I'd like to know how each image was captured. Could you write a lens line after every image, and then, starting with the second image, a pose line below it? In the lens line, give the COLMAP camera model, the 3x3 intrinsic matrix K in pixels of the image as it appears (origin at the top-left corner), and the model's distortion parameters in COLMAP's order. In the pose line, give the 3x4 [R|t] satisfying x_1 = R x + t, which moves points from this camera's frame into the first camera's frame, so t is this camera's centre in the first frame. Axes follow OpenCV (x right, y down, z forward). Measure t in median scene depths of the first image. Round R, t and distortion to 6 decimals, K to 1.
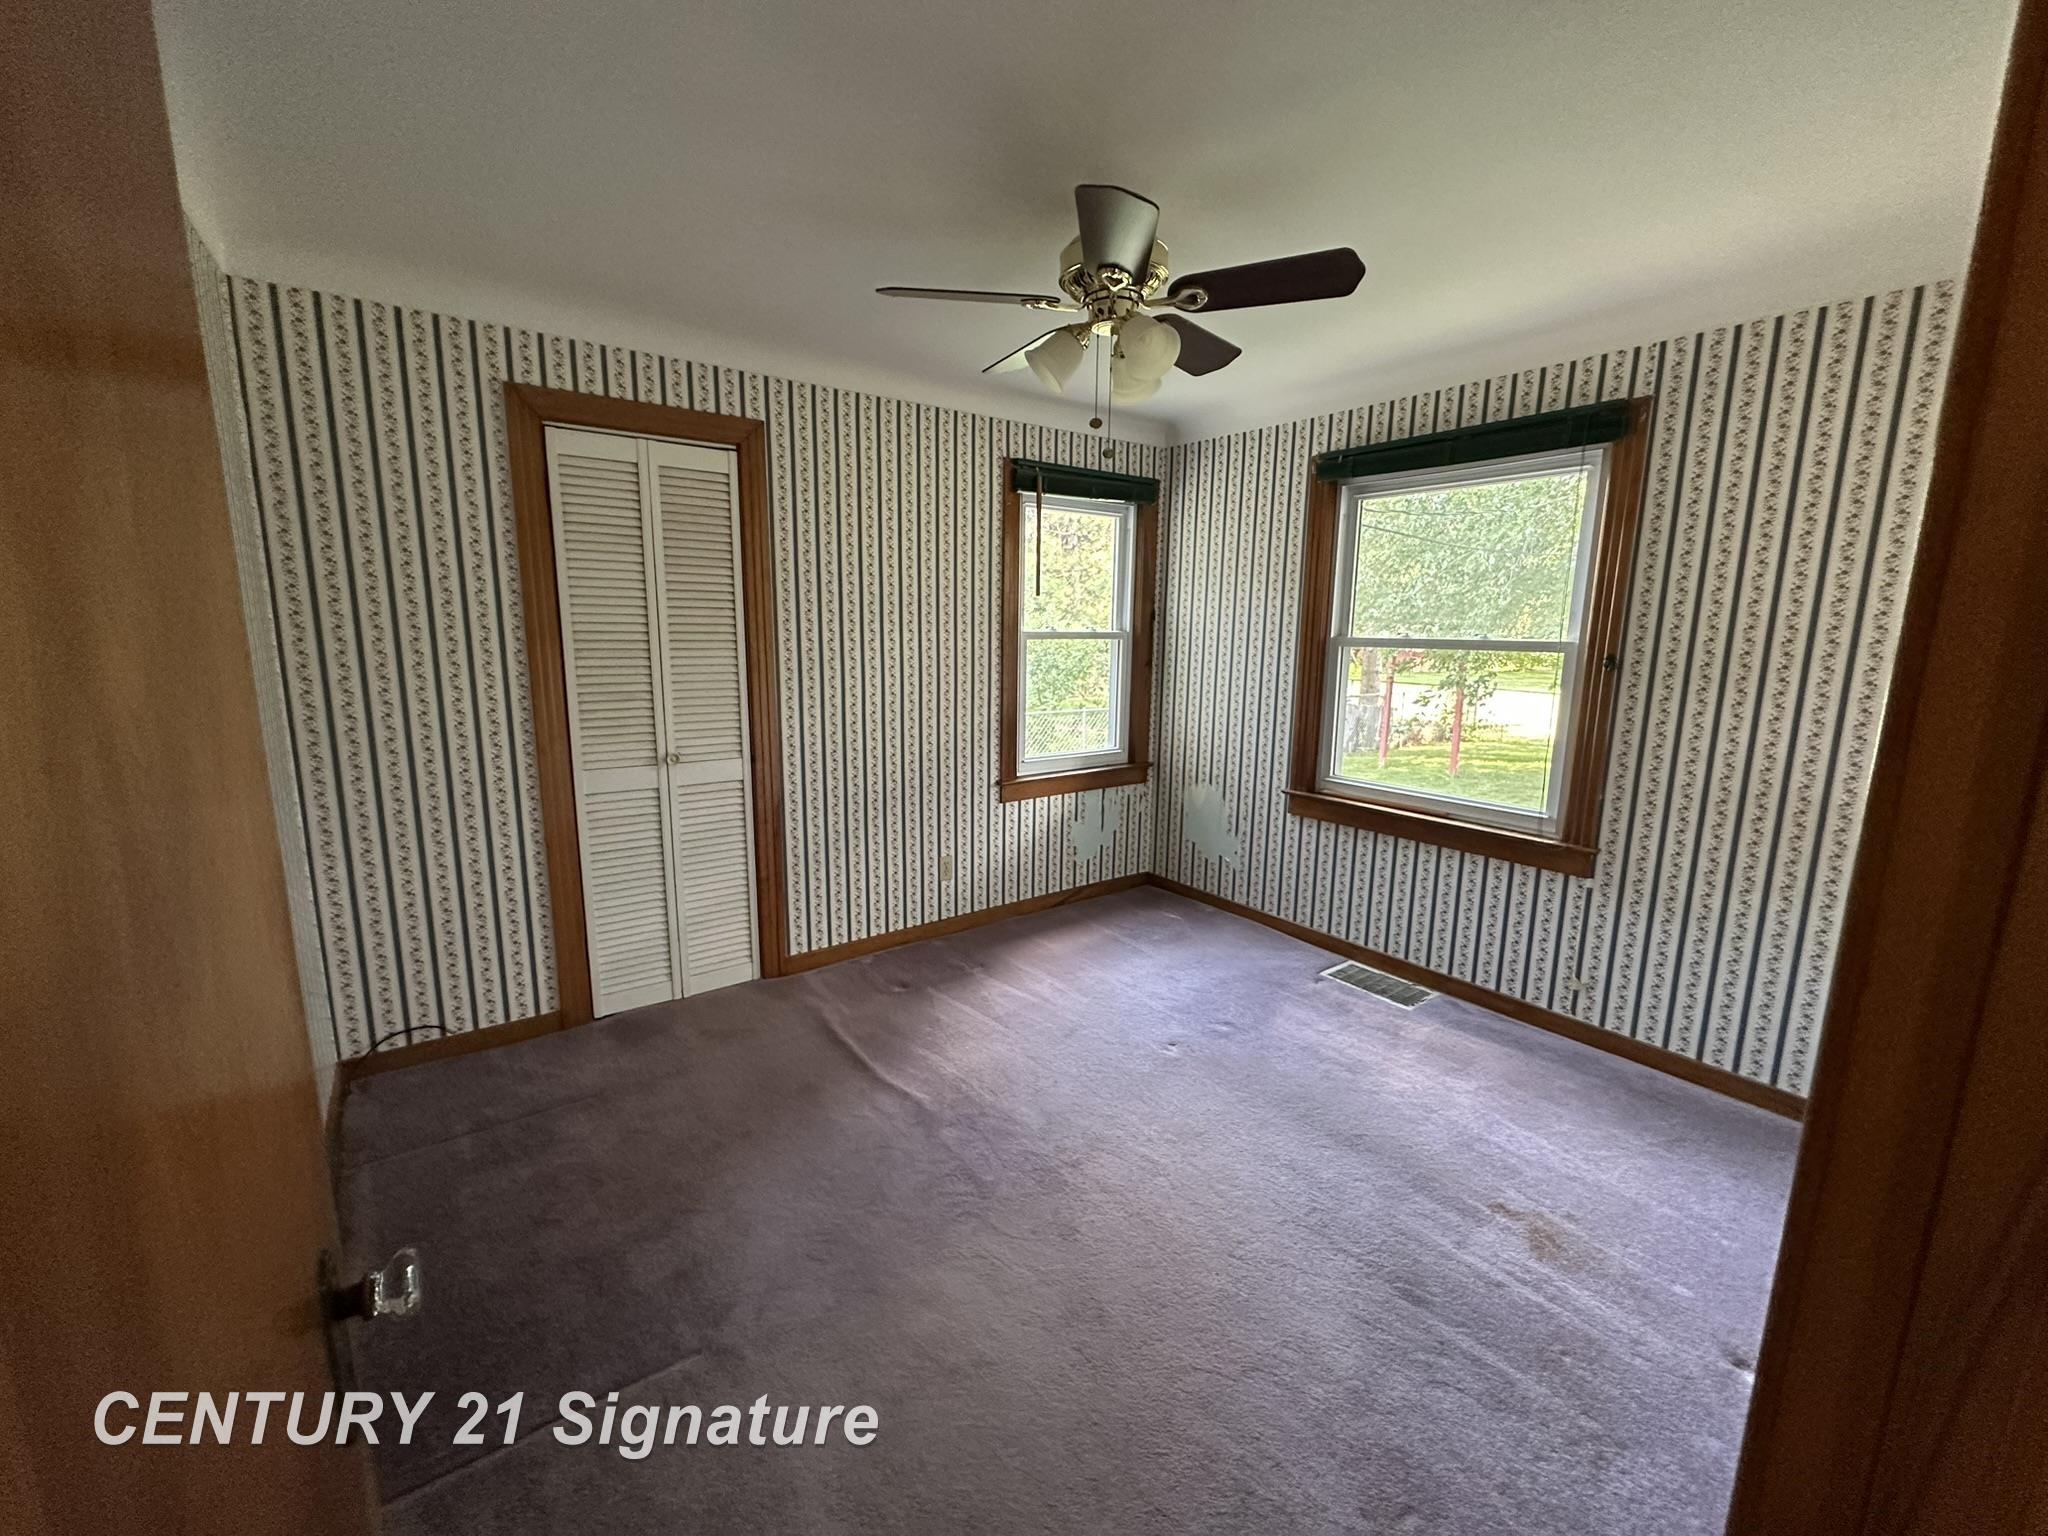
lens RADIAL K [[820.9, 0, 1021.5], [0, 820.9, 769.2], [0, 0, 1]] dist [-0.001060, 0.000344]
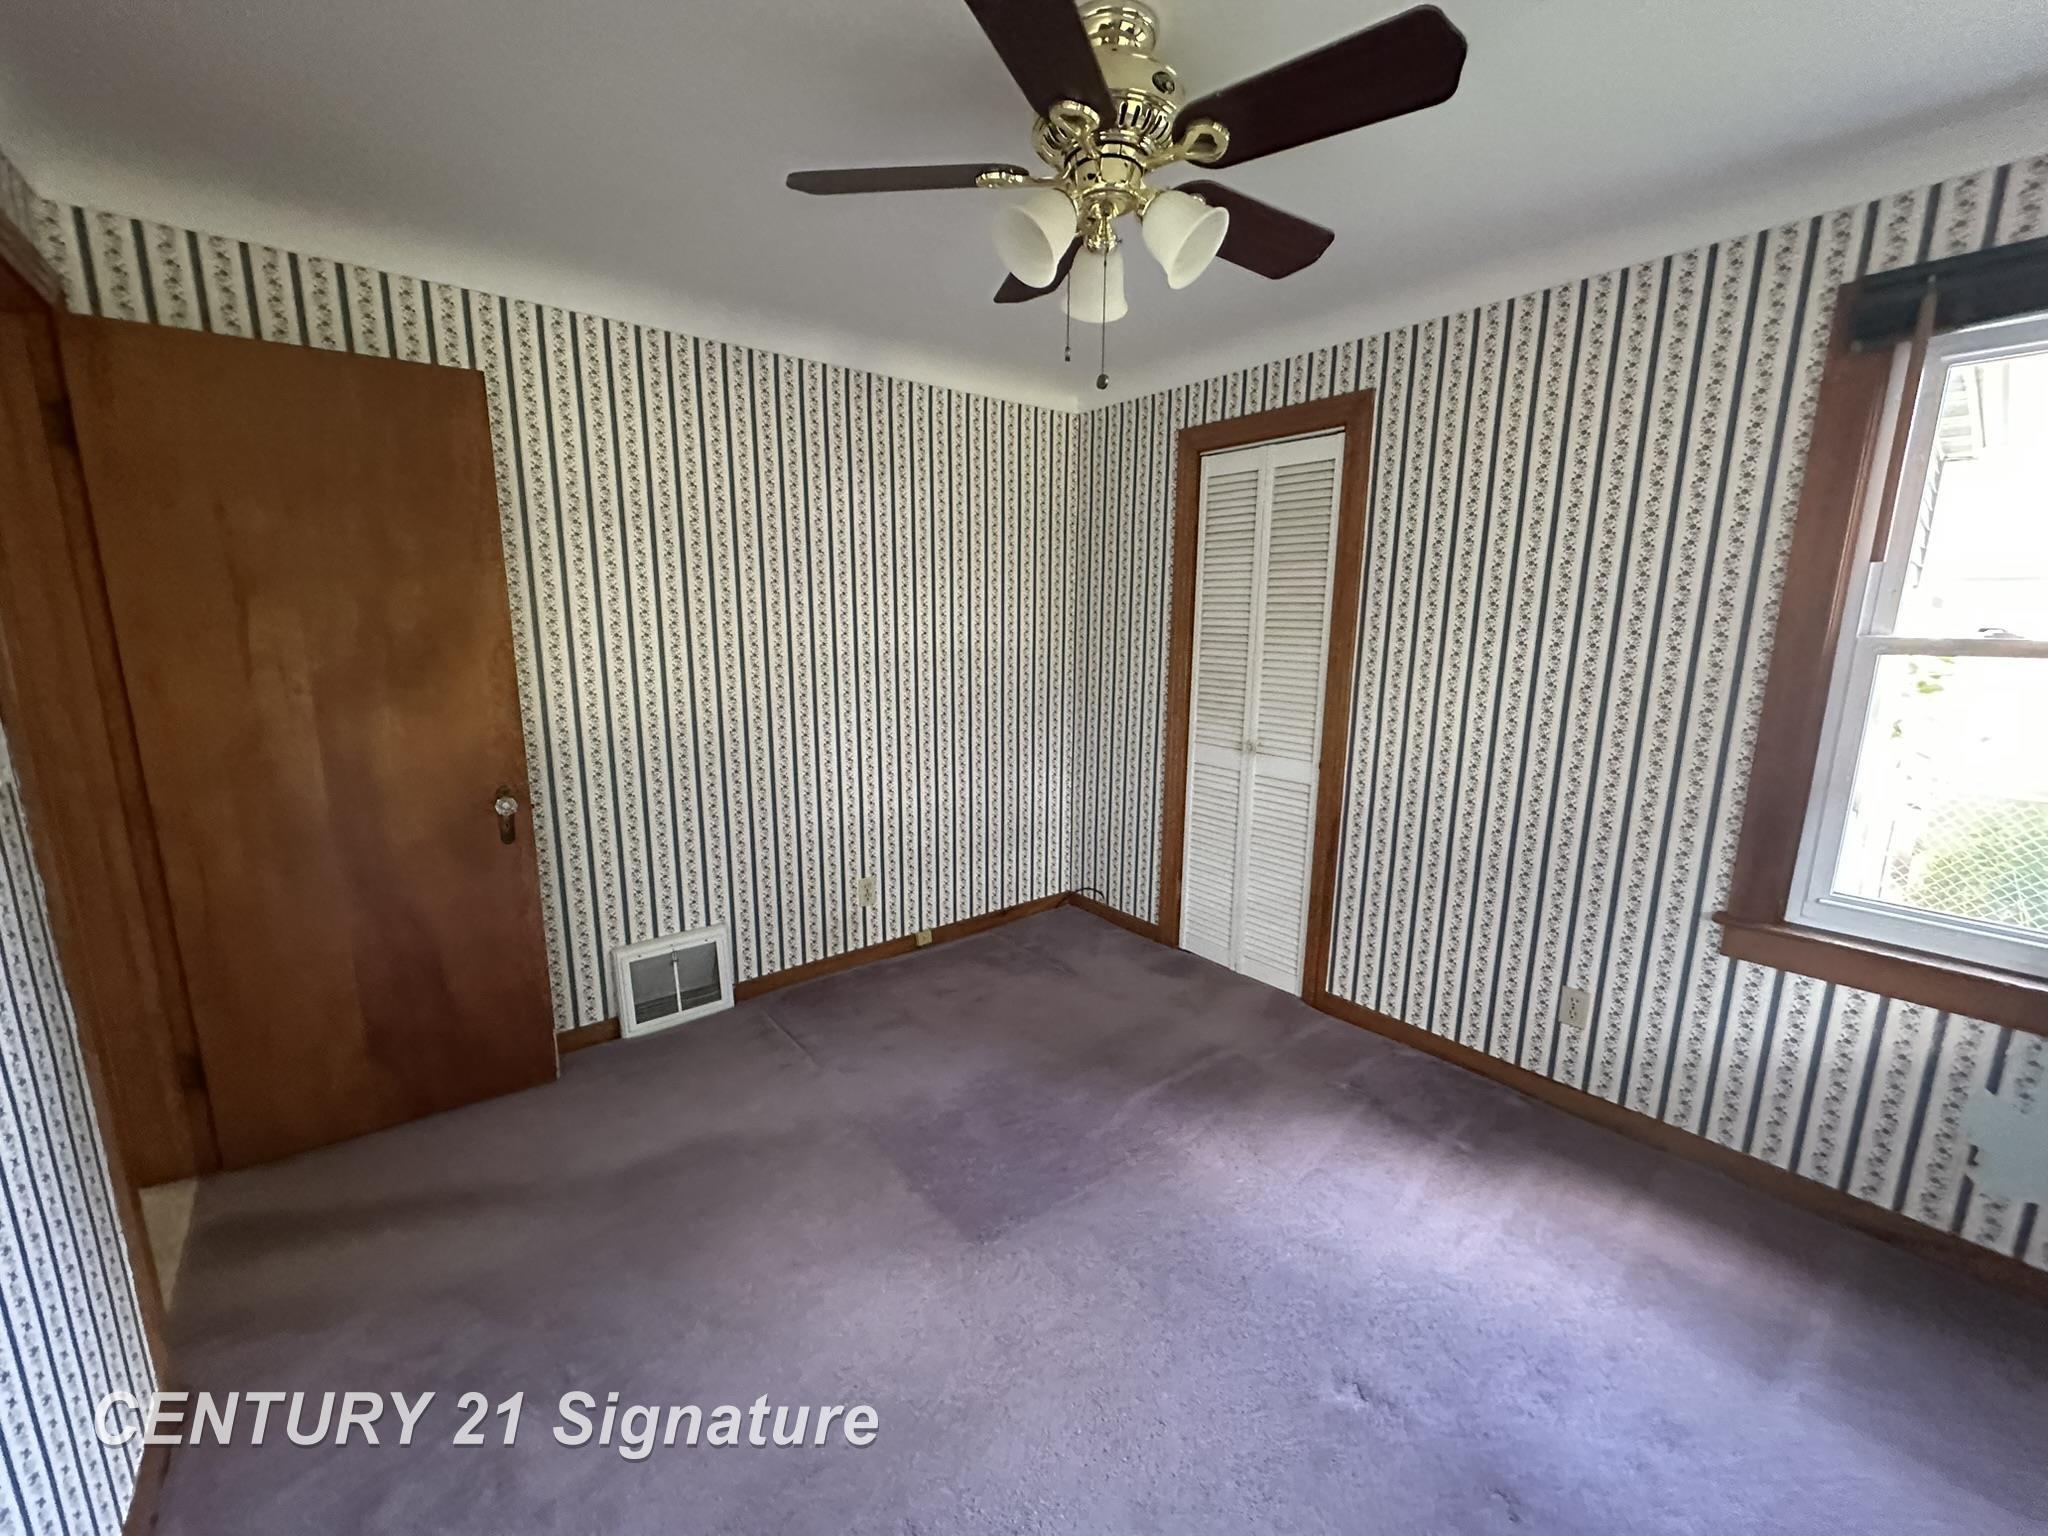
lens RADIAL K [[820.9, 0, 1021.5], [0, 820.9, 769.2], [0, 0, 1]] dist [-0.001060, 0.000344]
pose [[0.041725, 0.177323, -0.983268, 0.560364], [-0.181076, 0.969170, 0.167096, -0.100323], [0.982584, 0.171074, 0.072547, 0.591178]]
